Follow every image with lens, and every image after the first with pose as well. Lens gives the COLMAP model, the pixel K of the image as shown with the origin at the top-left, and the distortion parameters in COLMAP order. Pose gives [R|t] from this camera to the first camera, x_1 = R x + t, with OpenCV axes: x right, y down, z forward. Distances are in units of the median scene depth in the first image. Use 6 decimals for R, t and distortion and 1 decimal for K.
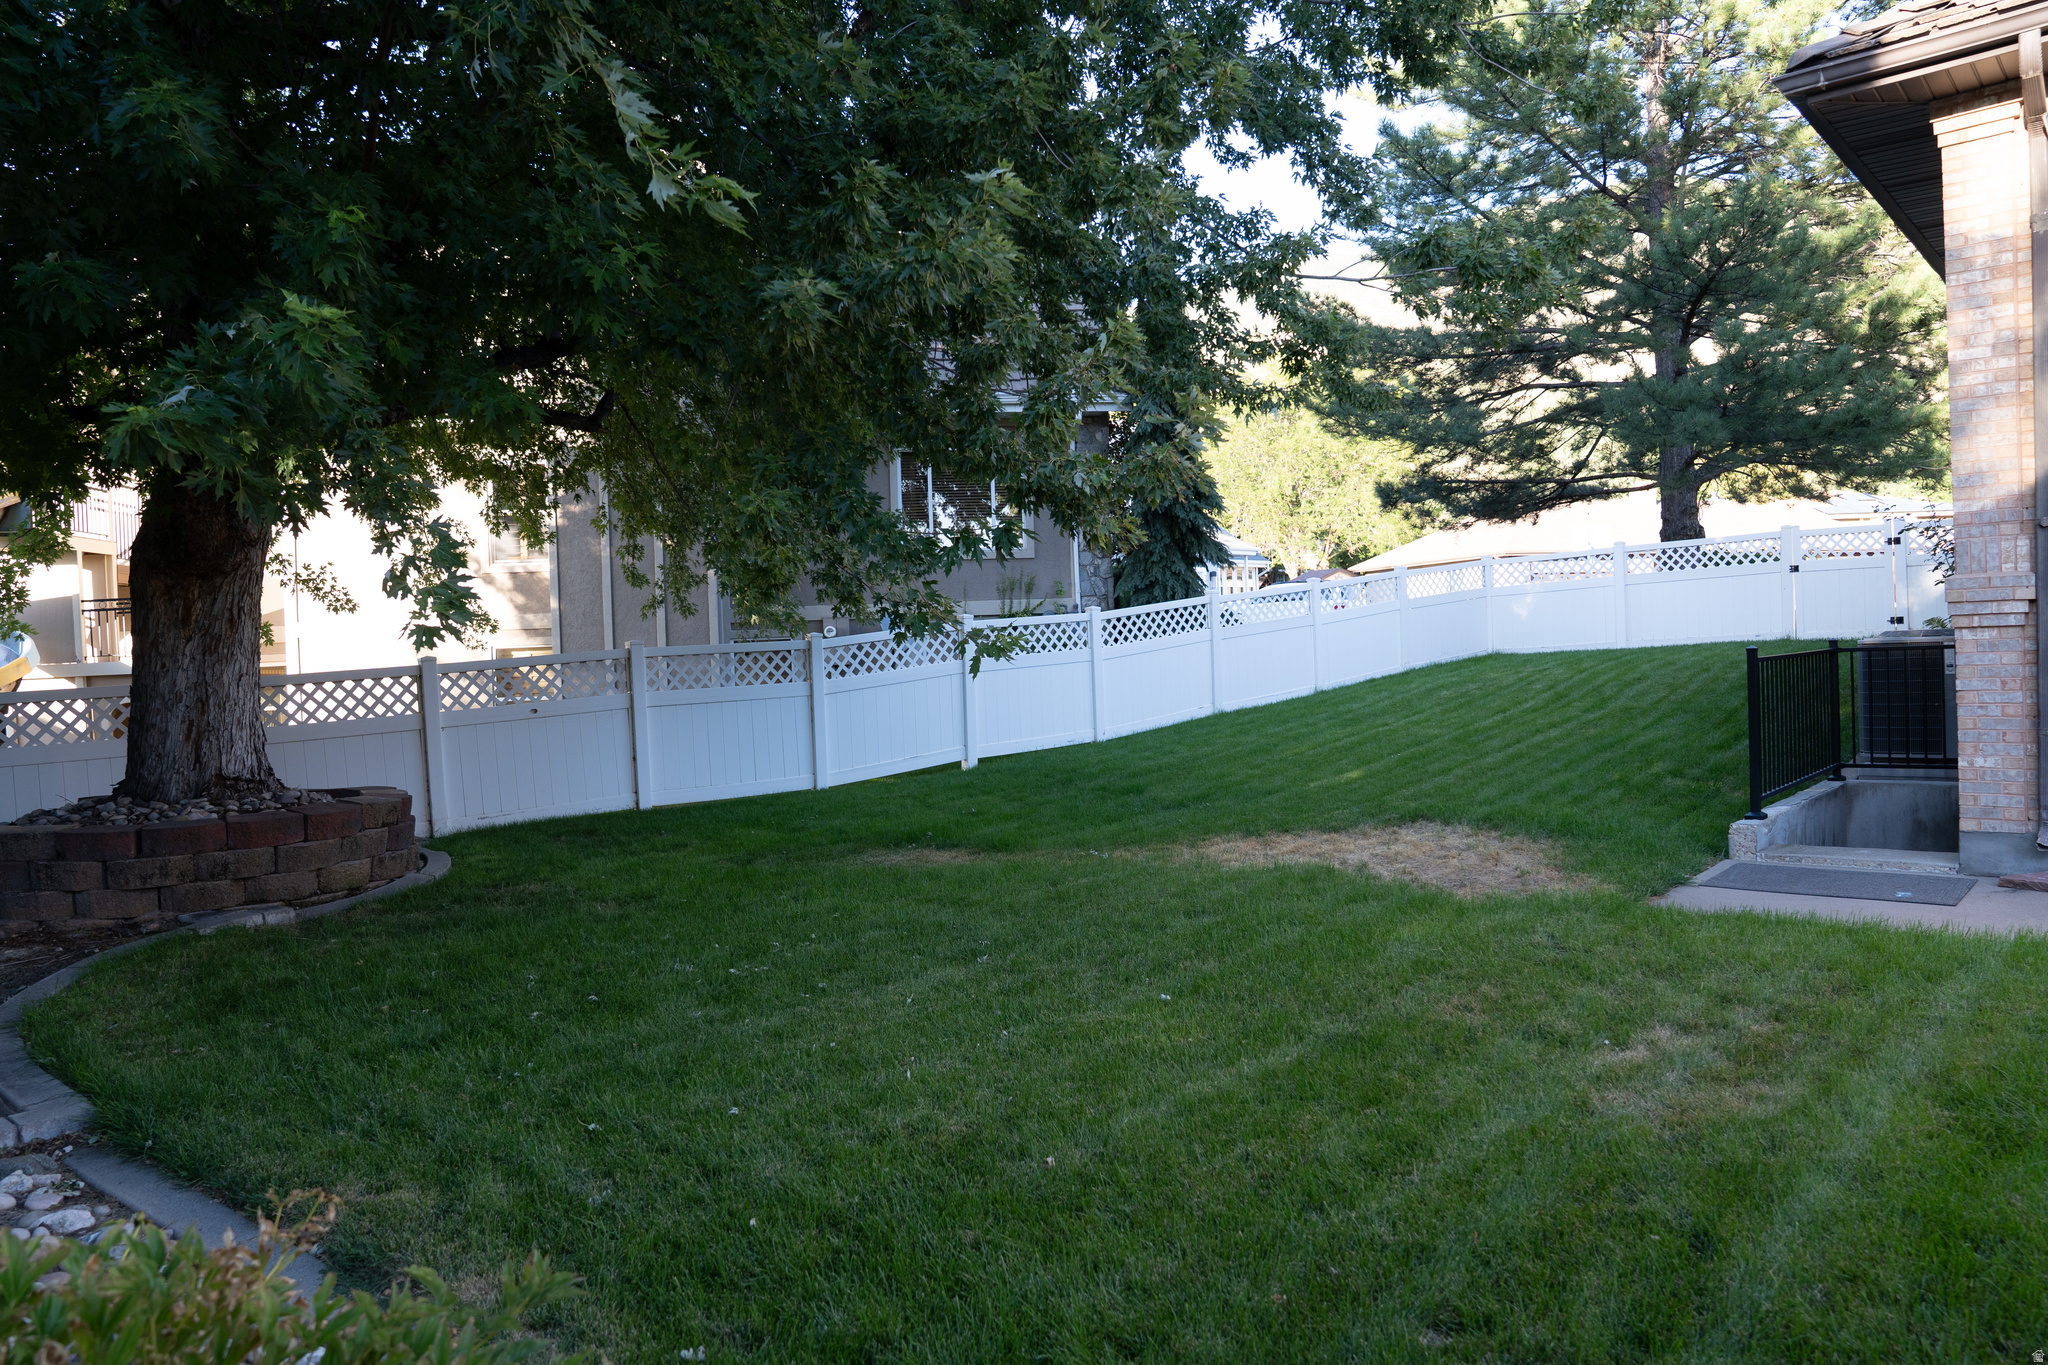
lens RADIAL K [[1444.5, 0, 1024.0], [0, 1444.5, 682.5], [0, 0, 1]] dist [-0.129803, 0.099254]
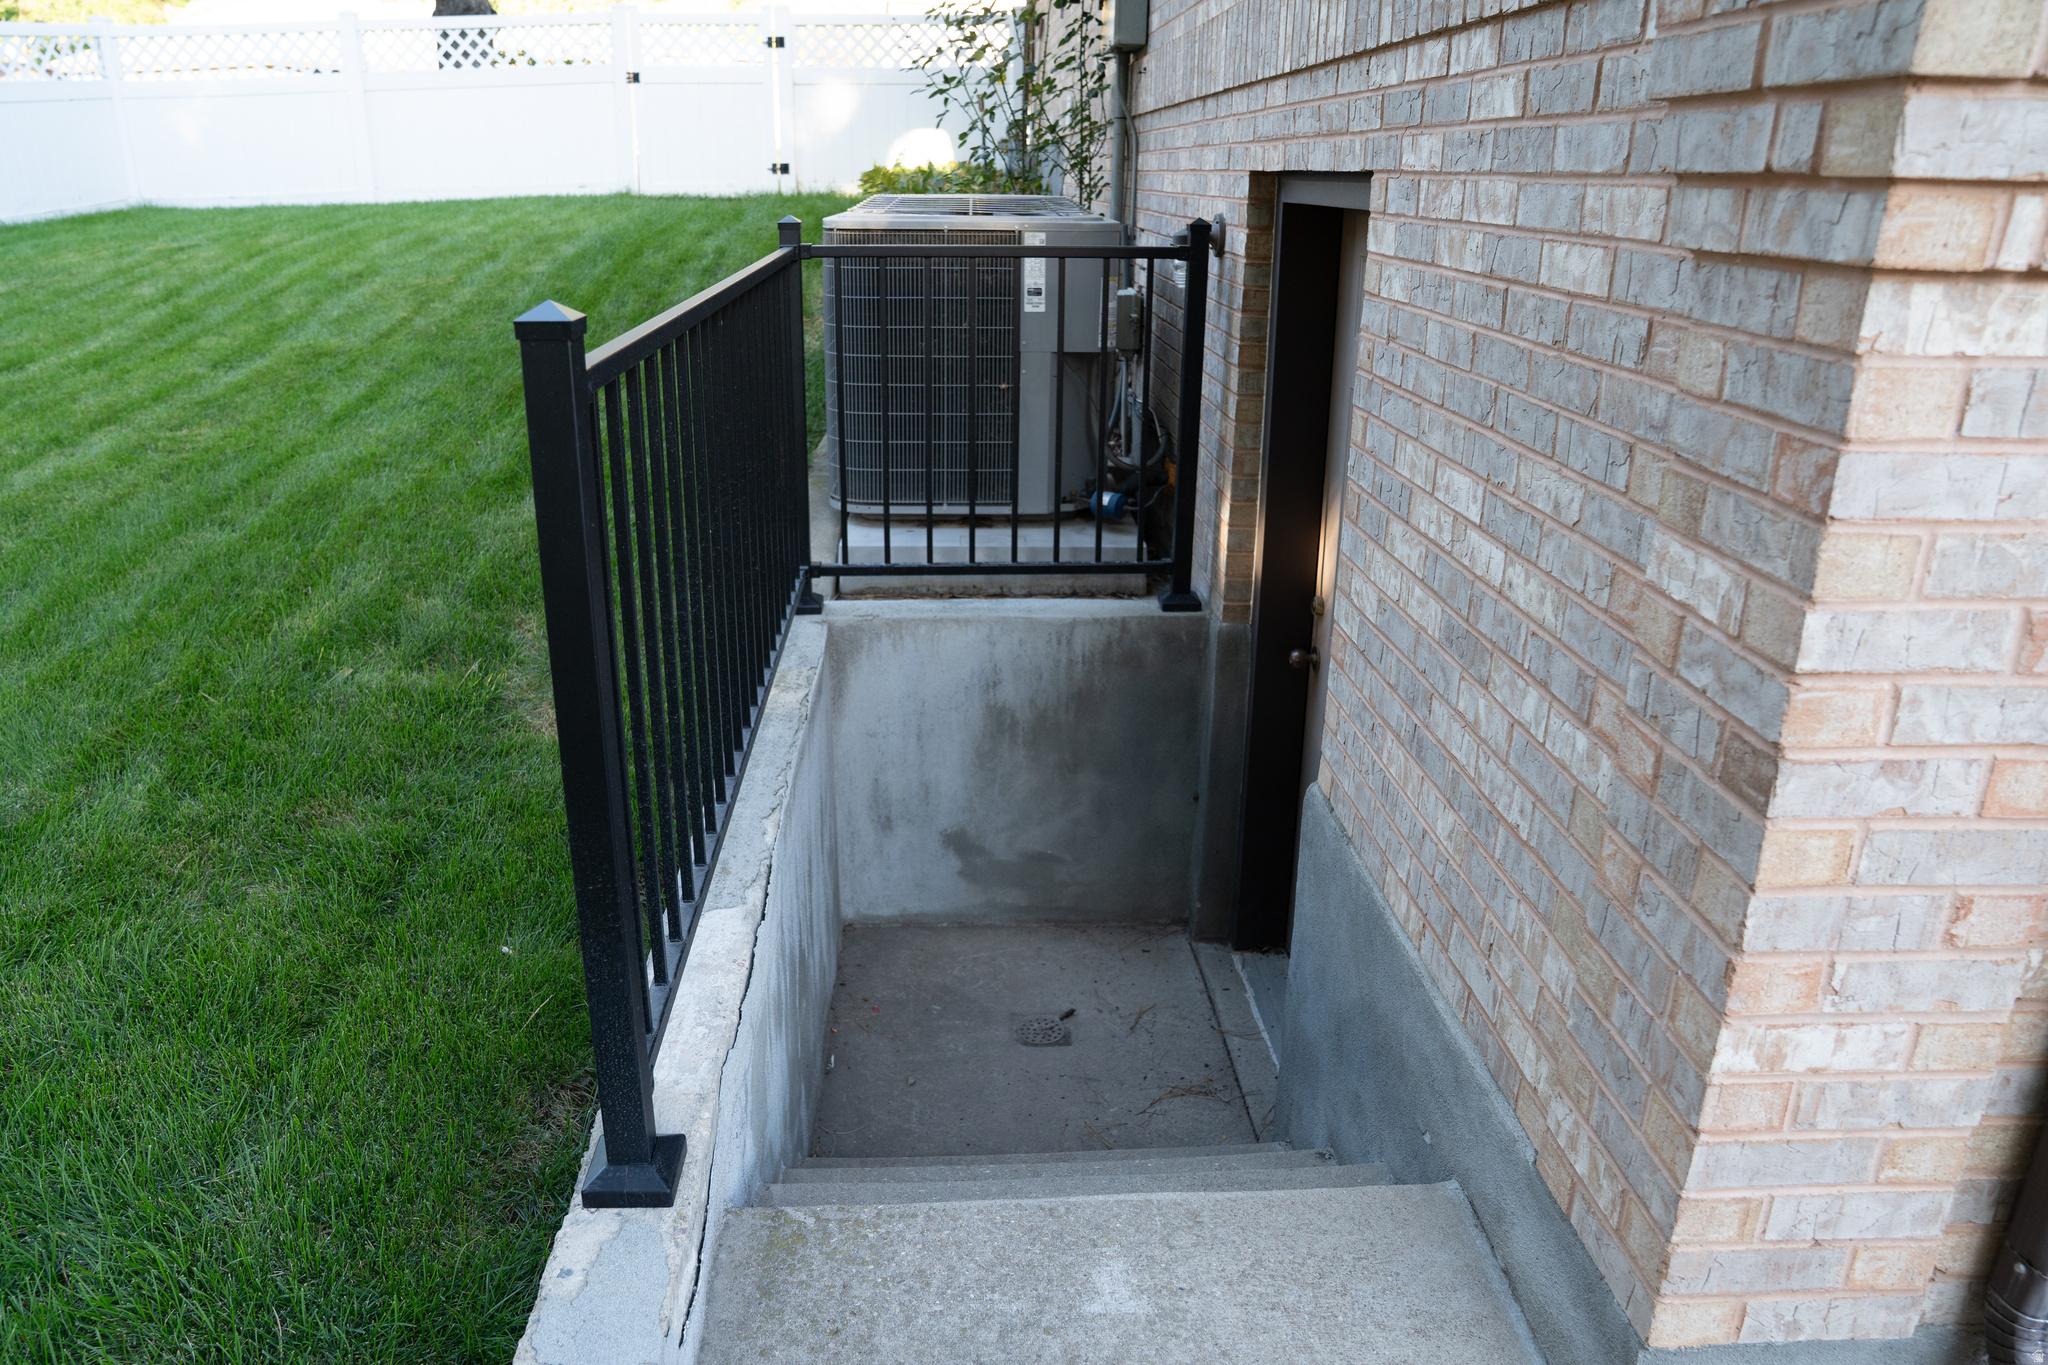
lens RADIAL K [[1444.5, 0, 1024.0], [0, 1444.5, 682.5], [0, 0, 1]] dist [-0.129803, 0.099254]
pose [[0.718252, -0.191124, 0.669019, 0.249745], [-0.025641, 0.953609, 0.299954, -0.019920], [-0.695311, -0.232597, 0.680030, 0.476817]]
